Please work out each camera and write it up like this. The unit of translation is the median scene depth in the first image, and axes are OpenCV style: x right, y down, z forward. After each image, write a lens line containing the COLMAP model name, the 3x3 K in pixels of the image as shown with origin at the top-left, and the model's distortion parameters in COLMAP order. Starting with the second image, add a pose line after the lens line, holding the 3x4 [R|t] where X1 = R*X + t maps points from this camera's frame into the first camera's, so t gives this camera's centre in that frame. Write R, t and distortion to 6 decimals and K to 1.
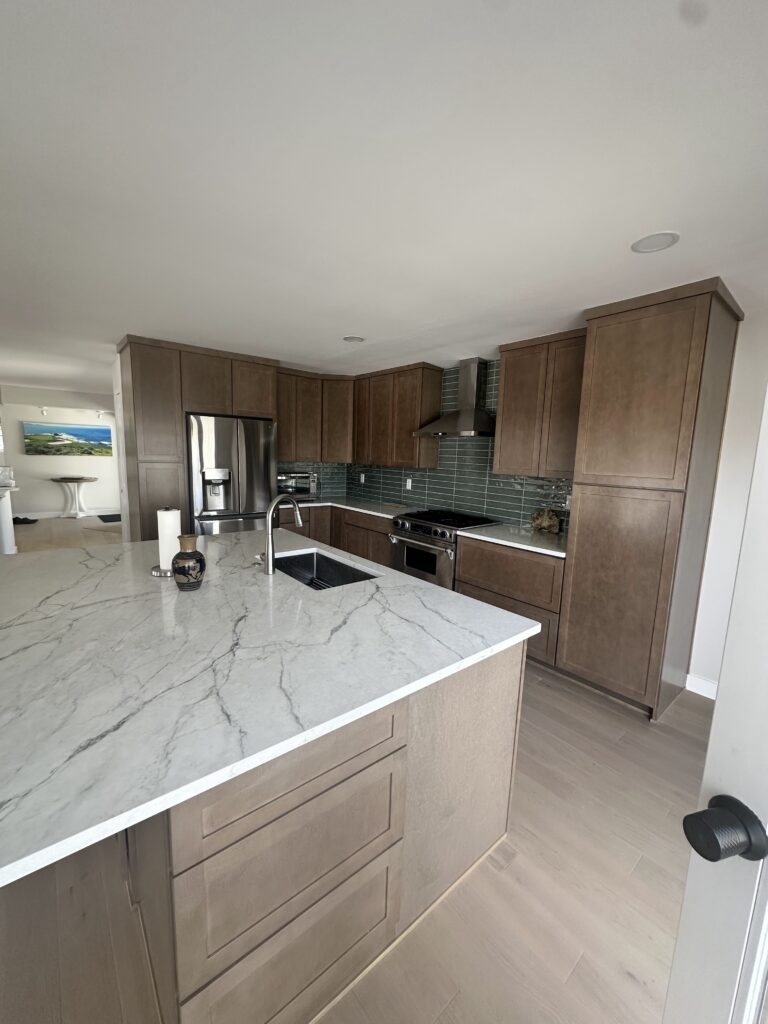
lens RADIAL K [[409.9, 0, 385.9], [0, 409.9, 509.2], [0, 0, 1]] dist [-0.000555, 0.000146]
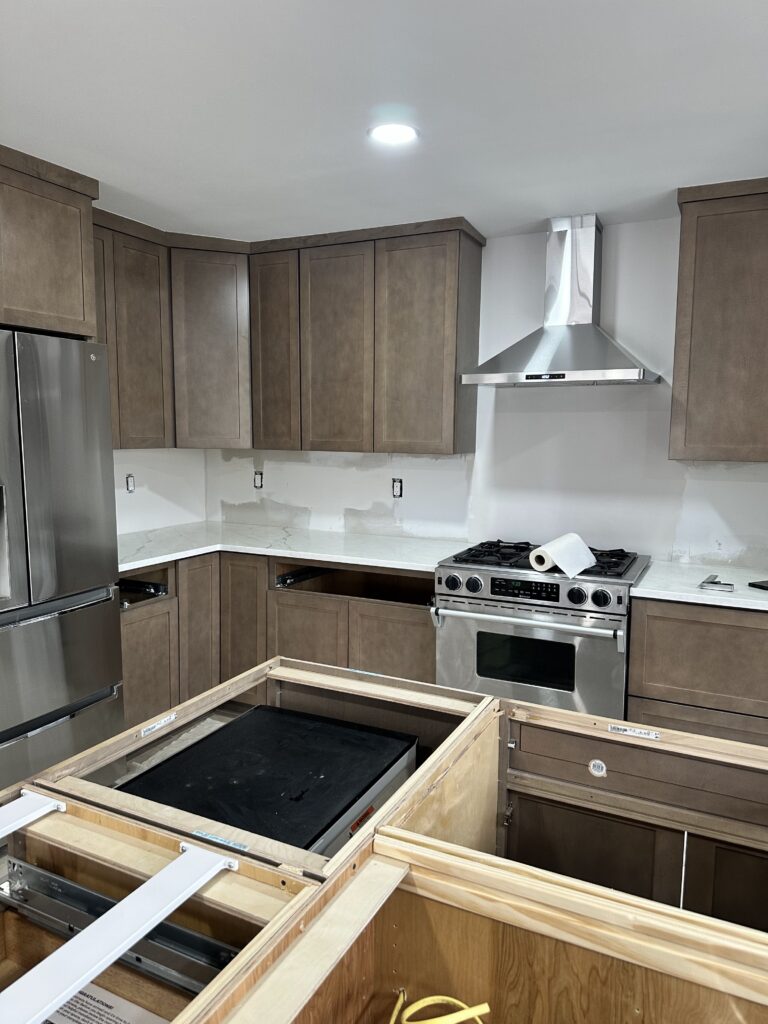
lens RADIAL K [[719.6, 0, 384.2], [0, 719.6, 517.3], [0, 0, 1]] dist [-0.002394, -0.017643]
pose [[0.914723, -0.071869, 0.397638, -0.392118], [0.075469, 0.997126, 0.006611, -0.051610], [-0.396971, 0.023963, 0.917518, 0.382889]]
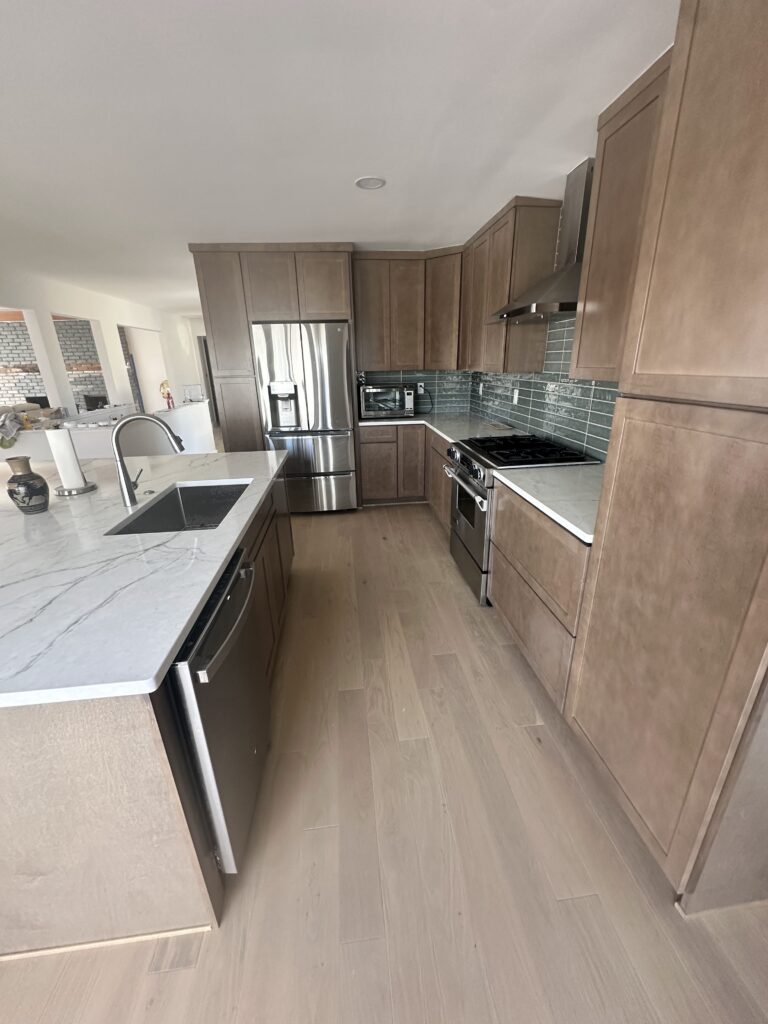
lens RADIAL K [[409.9, 0, 383.6], [0, 409.9, 510.5], [0, 0, 1]] dist [-0.000555, 0.000146]
pose [[0.831193, 0.141883, -0.537576, 0.396659], [-0.025857, 0.975709, 0.217539, -0.023669], [0.555383, -0.166916, 0.814671, 0.353015]]
